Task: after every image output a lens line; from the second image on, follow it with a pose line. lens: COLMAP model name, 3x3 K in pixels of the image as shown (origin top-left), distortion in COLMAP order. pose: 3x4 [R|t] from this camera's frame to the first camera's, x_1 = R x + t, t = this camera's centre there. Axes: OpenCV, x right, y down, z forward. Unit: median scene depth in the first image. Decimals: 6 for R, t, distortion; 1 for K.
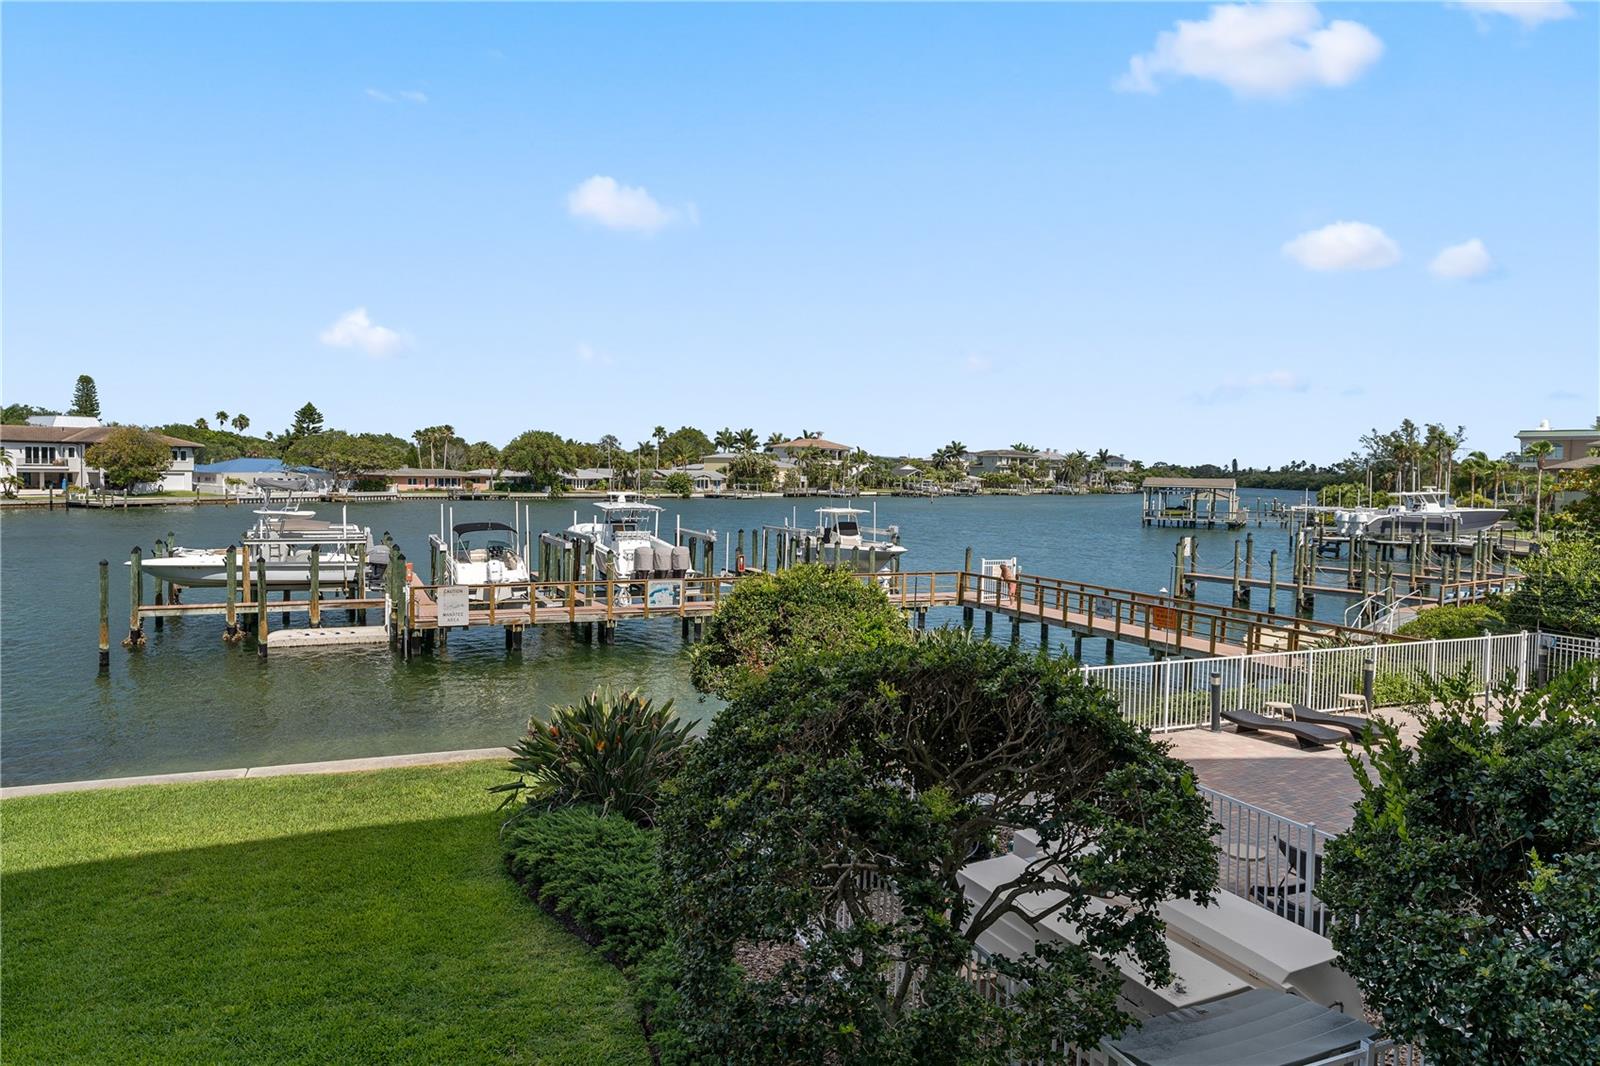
lens RADIAL K [[1009.2, 0, 811.1], [0, 1009.2, 528.8], [0, 0, 1]] dist [-0.014777, 0.001317]
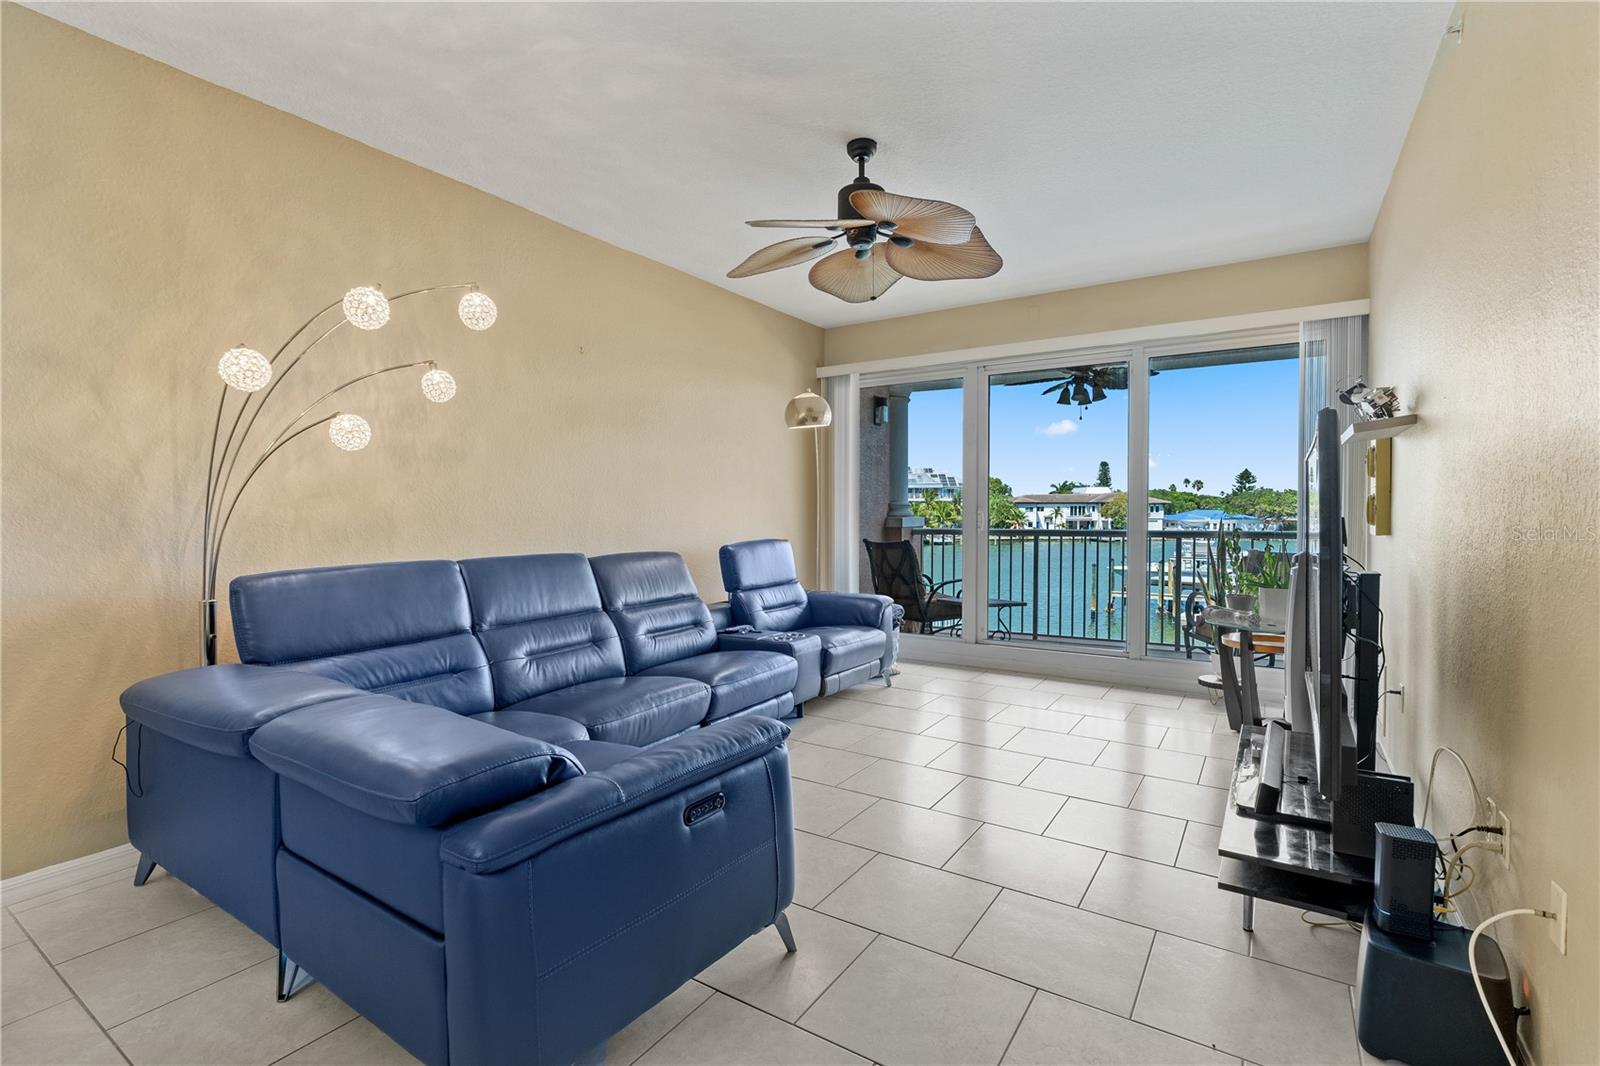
lens RADIAL K [[738.4, 0, 808.1], [0, 738.4, 529.1], [0, 0, 1]] dist [-0.018960, 0.006770]
pose [[0.529340, -0.002706, -0.848406, 0.040454], [-0.035126, 0.999068, -0.025102, 0.004069], [0.847682, 0.043088, 0.528751, -0.040398]]
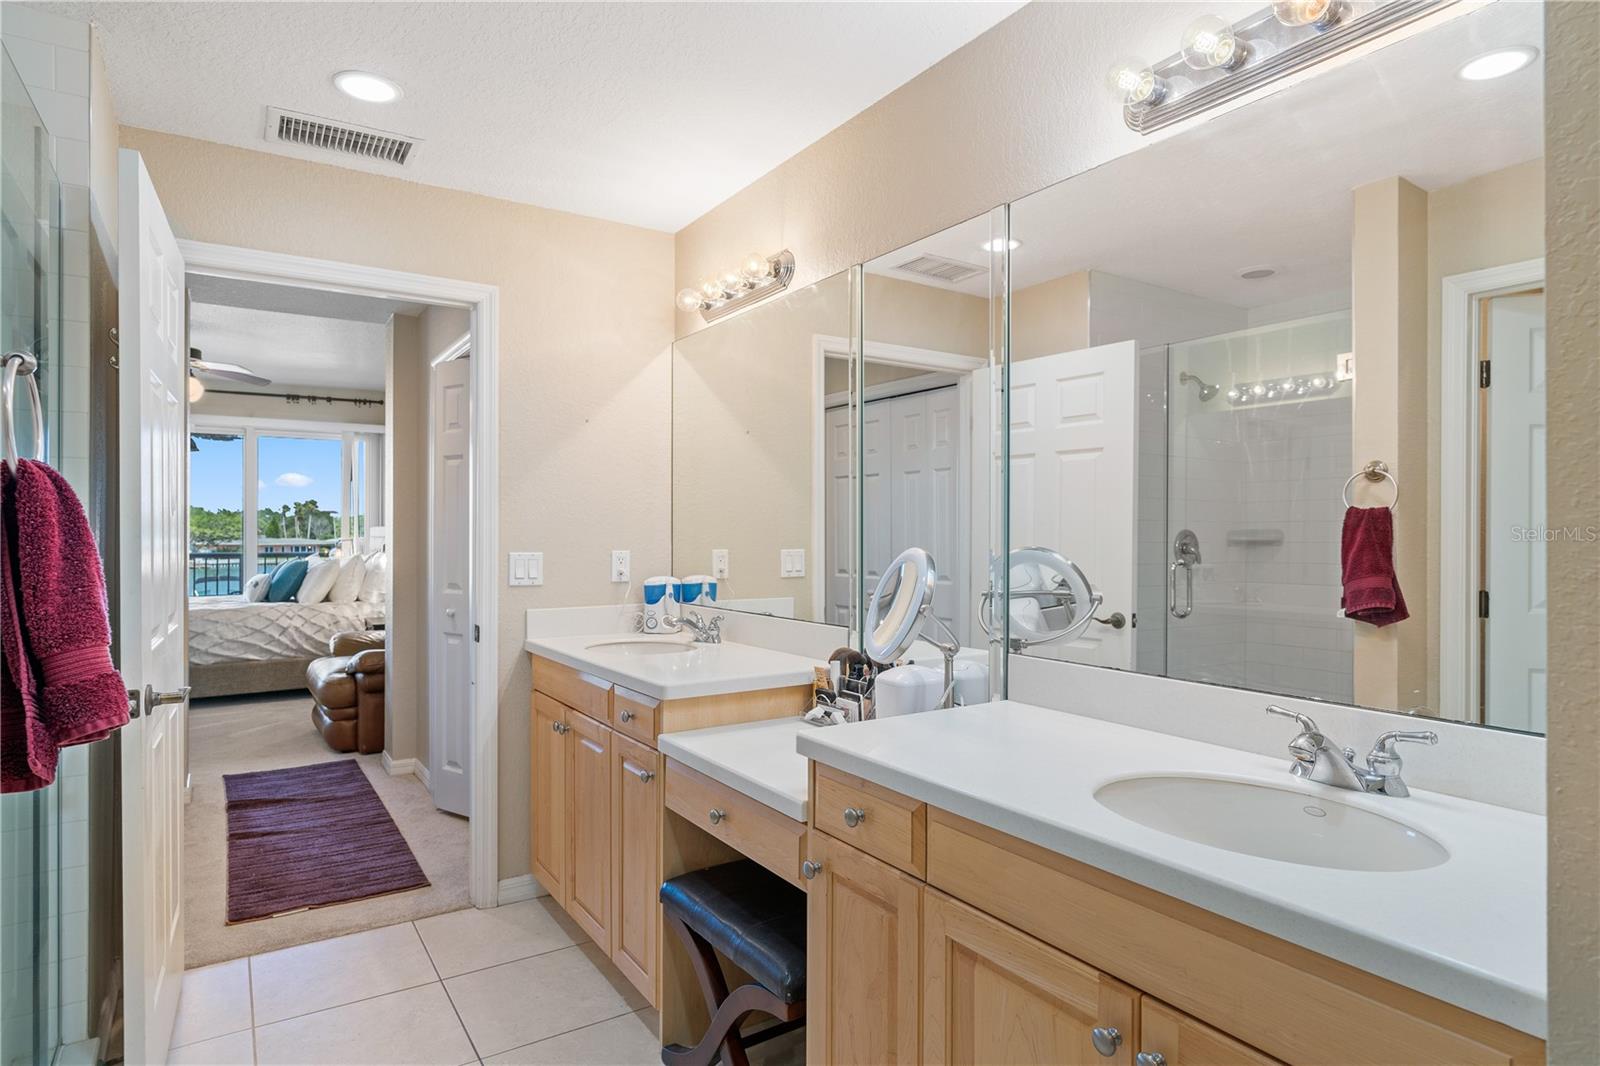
lens RADIAL K [[858.9, 0, 840.1], [0, 858.9, 540.5], [0, 0, 1]] dist [-0.035475, 0.000166]
pose [[0.983904, -0.019745, 0.177603, 0.077366], [0.028381, 0.998528, -0.046215, 0.006016], [-0.176429, 0.050512, 0.983017, -0.069084]]
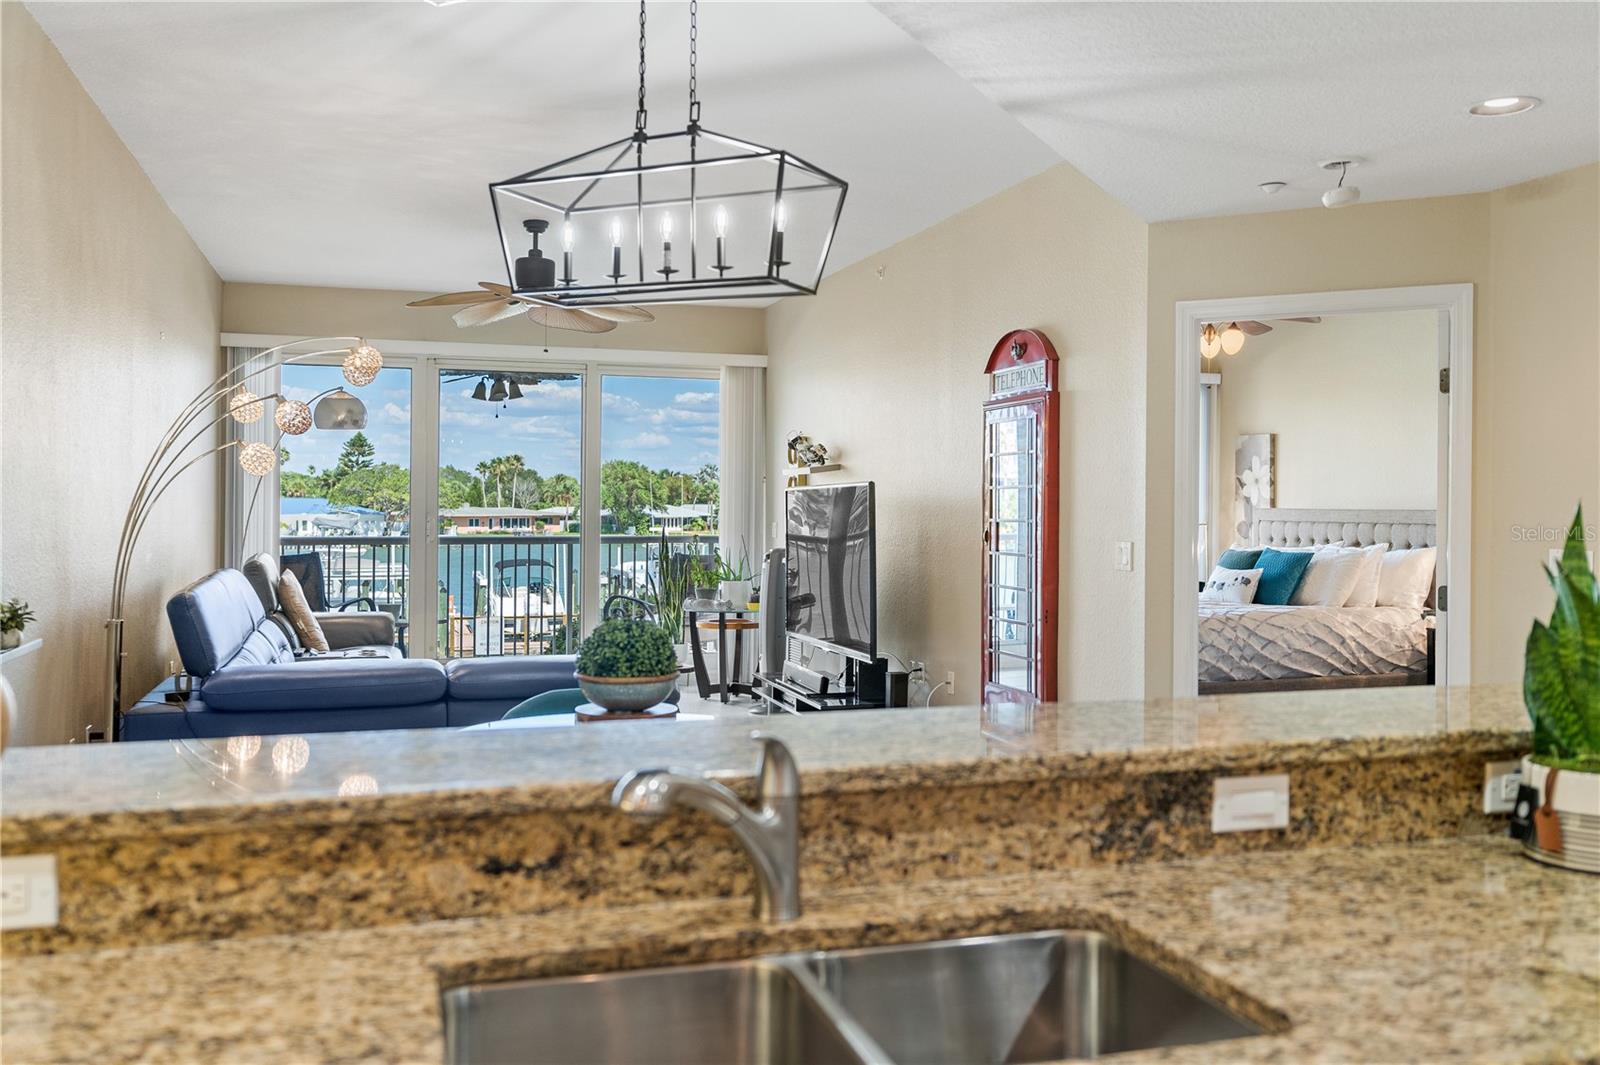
lens RADIAL K [[1353.4, 0, 788.9], [0, 1353.4, 501.7], [0, 0, 1]] dist [0.042930, -0.032918]
pose [[0.988155, -0.013133, -0.152895, 0.038918], [0.003890, 0.998155, -0.060596, 0.005320], [0.153409, 0.059283, 0.986383, -0.081985]]
